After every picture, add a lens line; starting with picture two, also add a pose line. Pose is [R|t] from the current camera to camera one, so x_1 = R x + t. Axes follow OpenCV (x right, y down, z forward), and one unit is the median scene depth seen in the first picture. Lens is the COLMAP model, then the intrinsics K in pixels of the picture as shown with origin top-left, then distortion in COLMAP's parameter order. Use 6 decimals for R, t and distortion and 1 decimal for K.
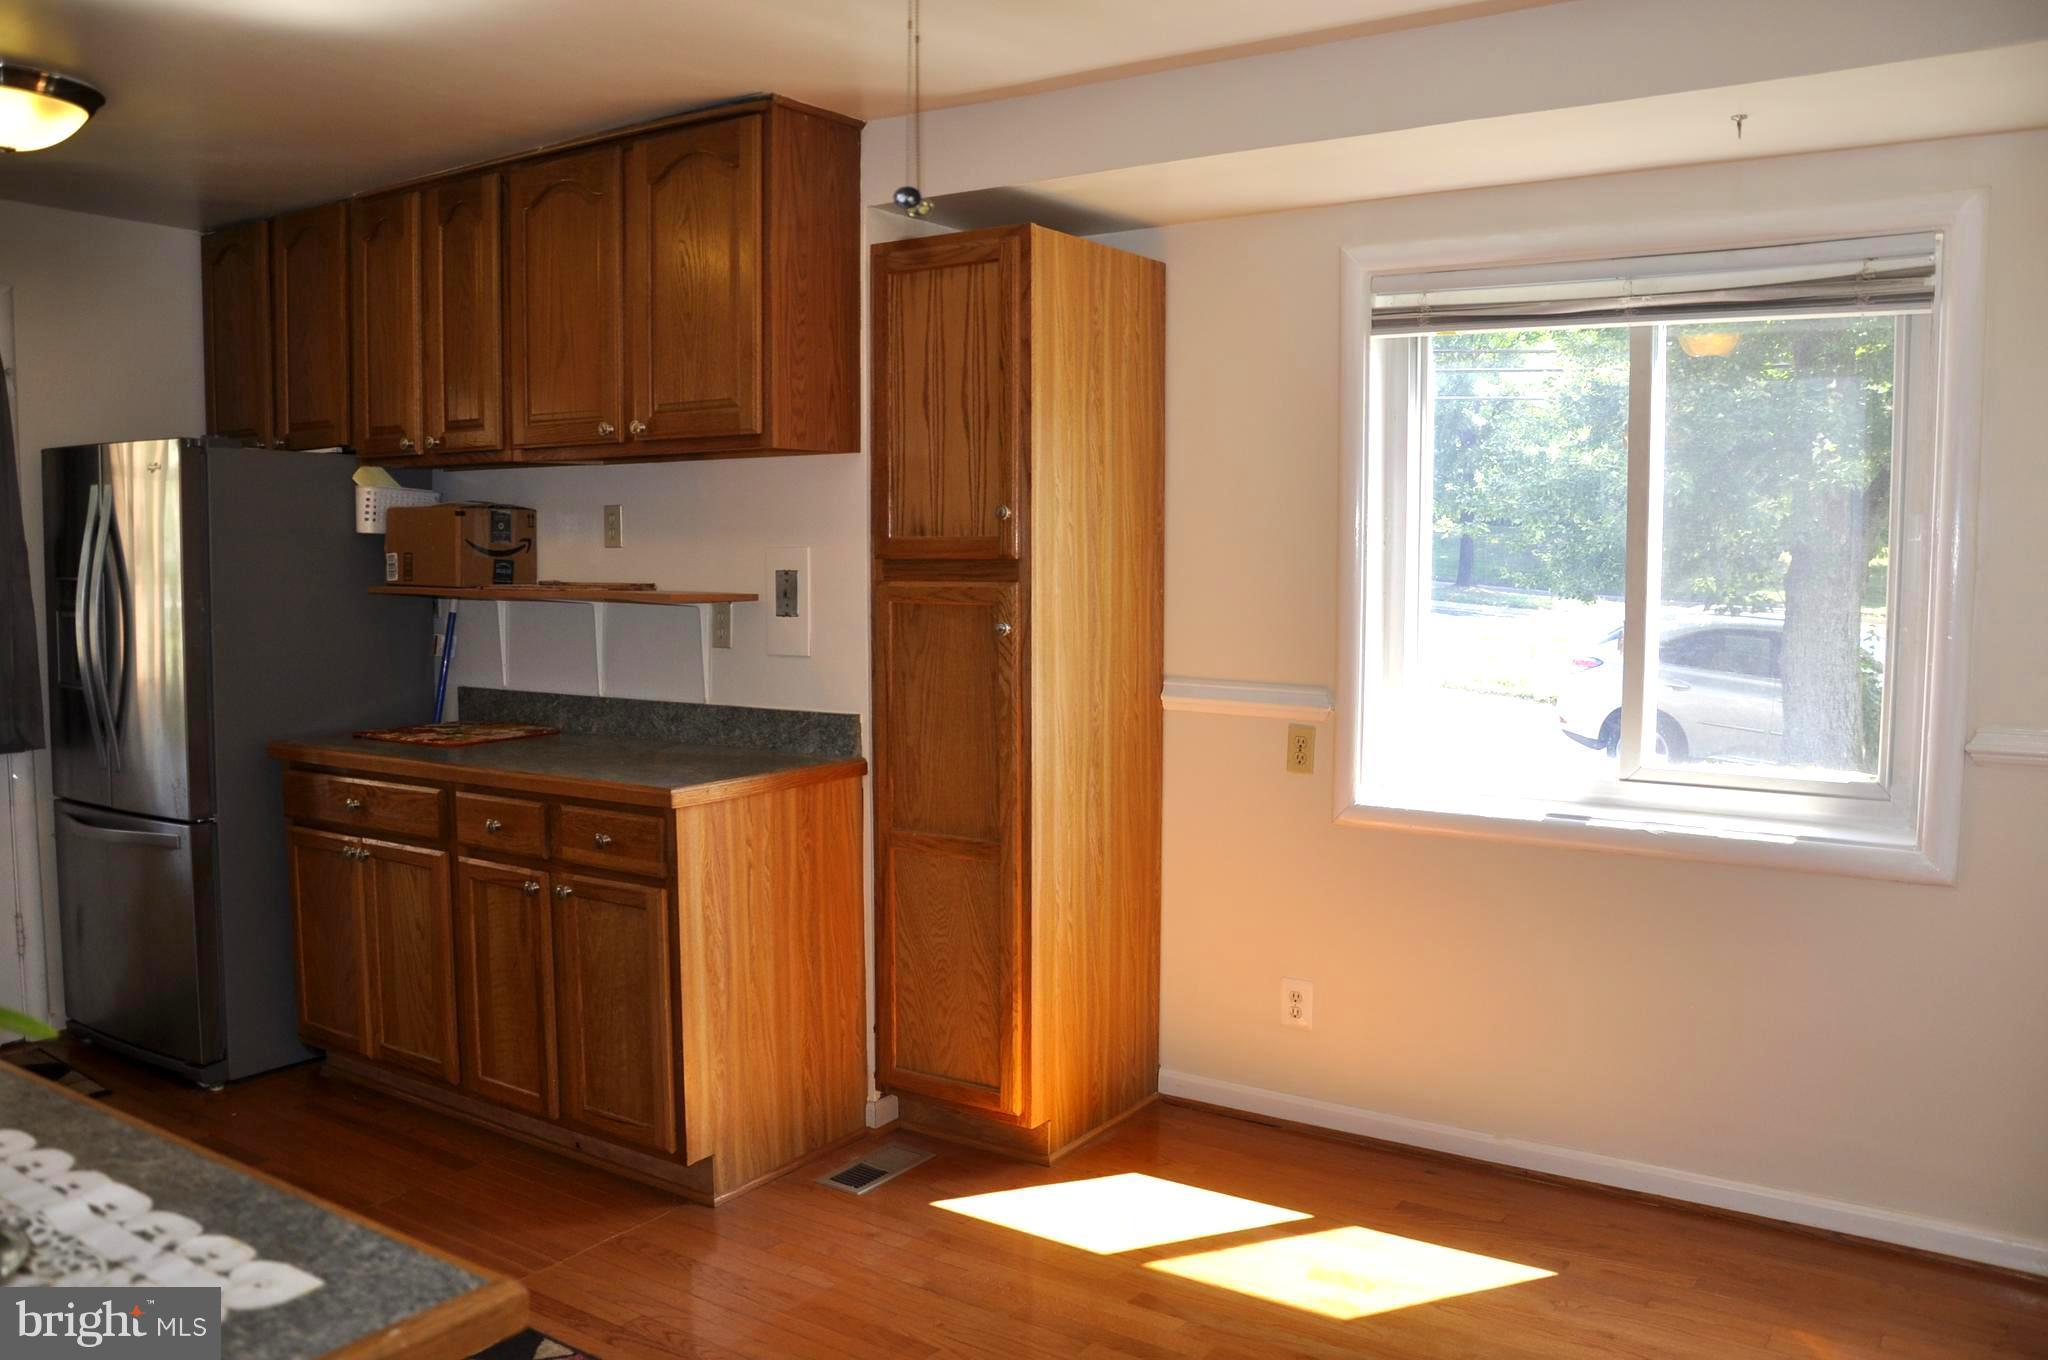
lens RADIAL K [[1615.1, 0, 1024.0], [0, 1615.1, 680.0], [0, 0, 1]] dist [-0.089034, 0.001968]
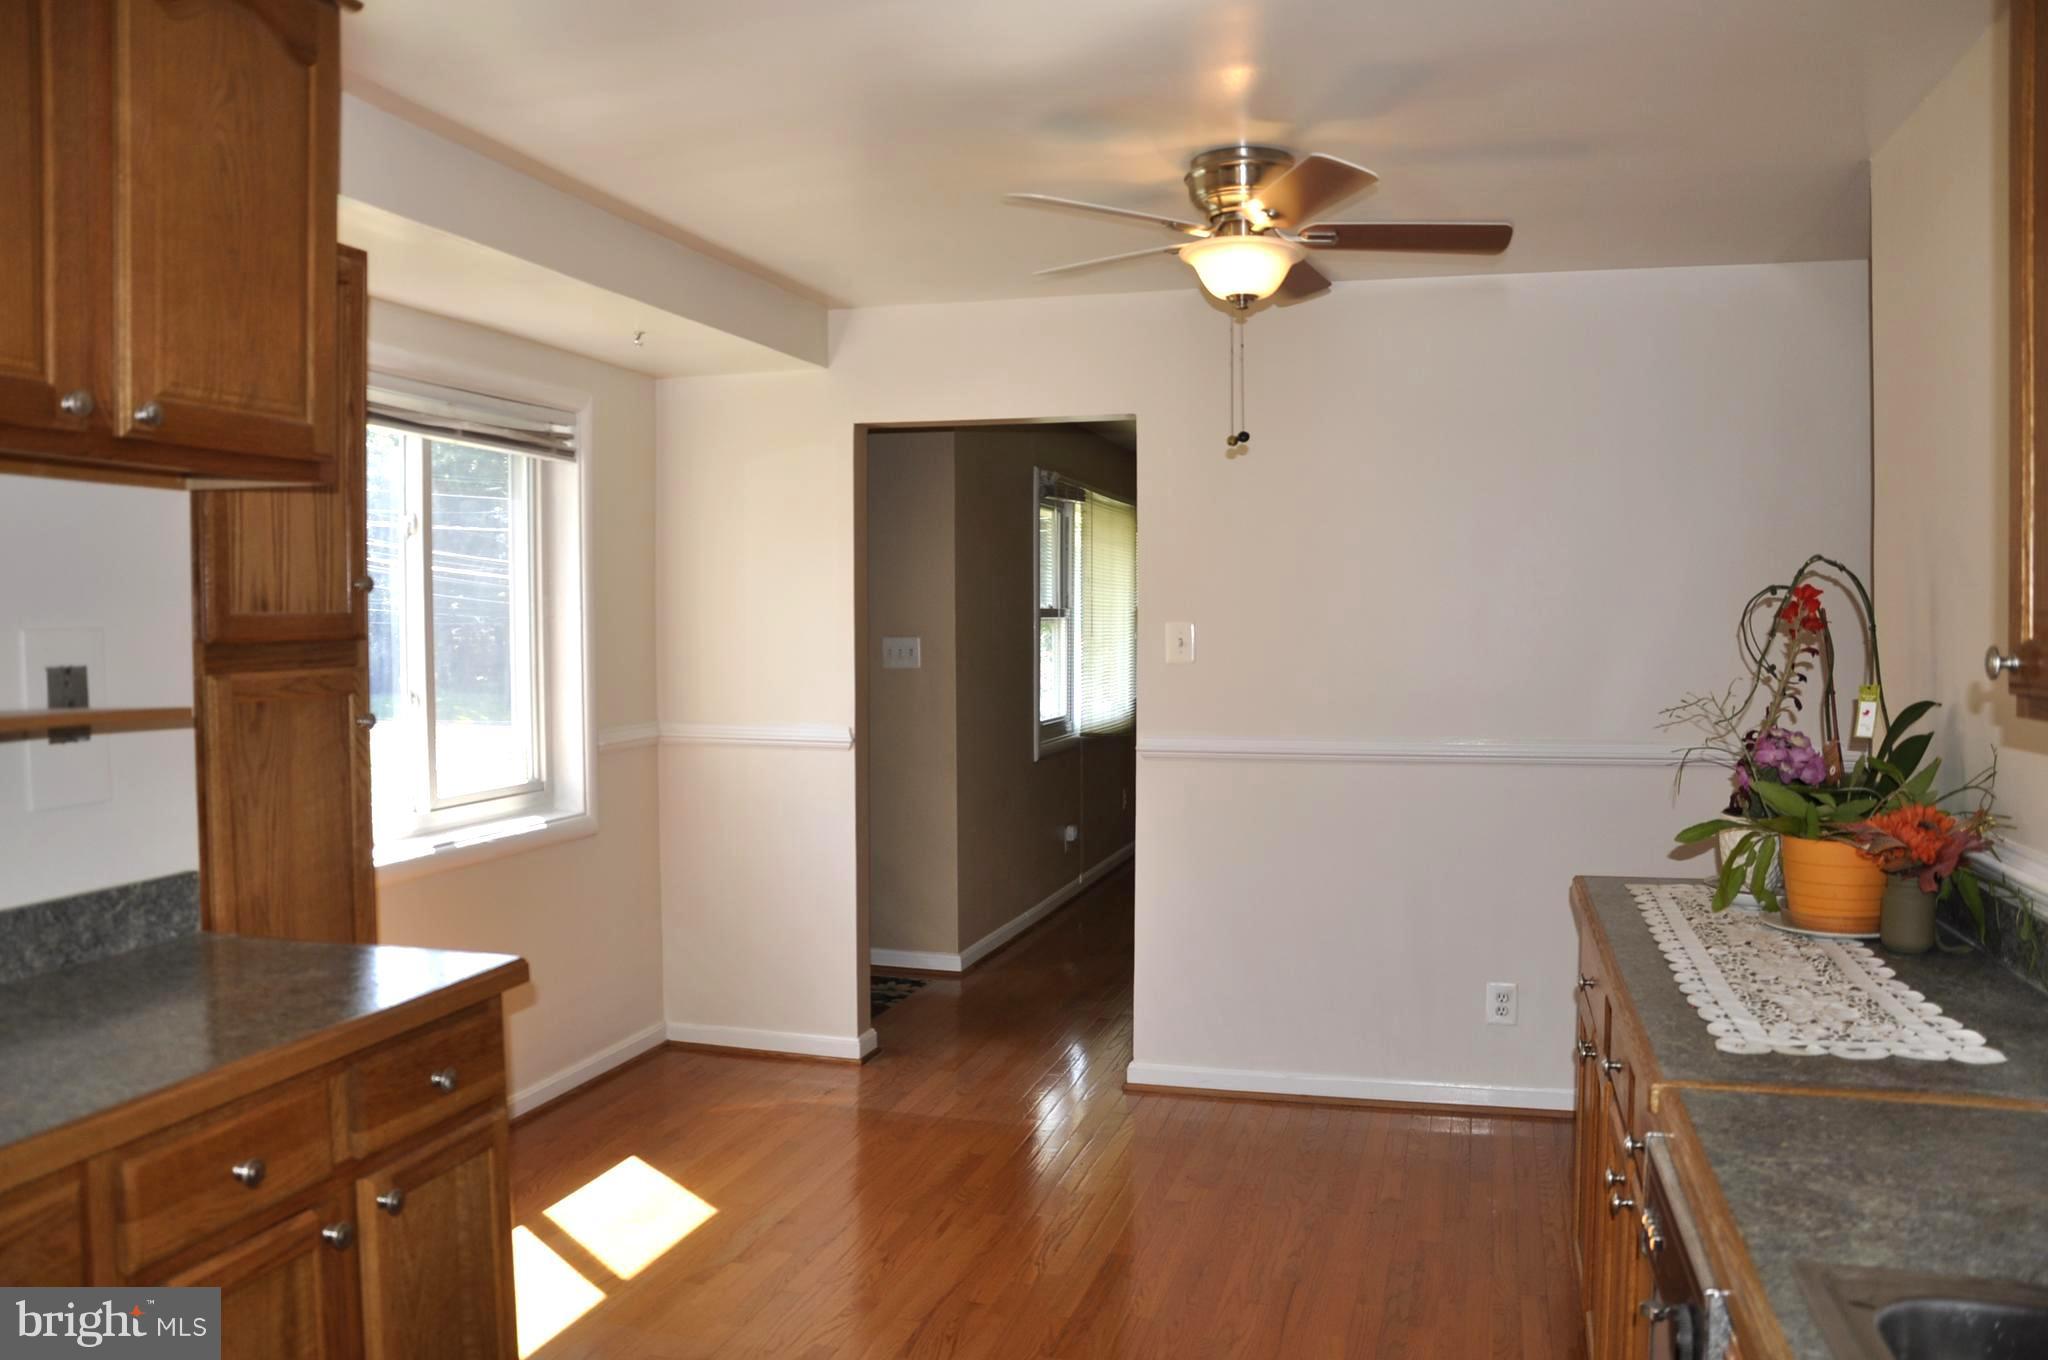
lens RADIAL K [[1615.1, 0, 1024.0], [0, 1615.1, 680.0], [0, 0, 1]] dist [-0.089034, 0.001968]
pose [[-0.314927, -0.040761, 0.948240, -0.878760], [0.074430, 0.994940, 0.067488, -0.081276], [-0.946193, 0.091832, -0.310299, 0.900385]]
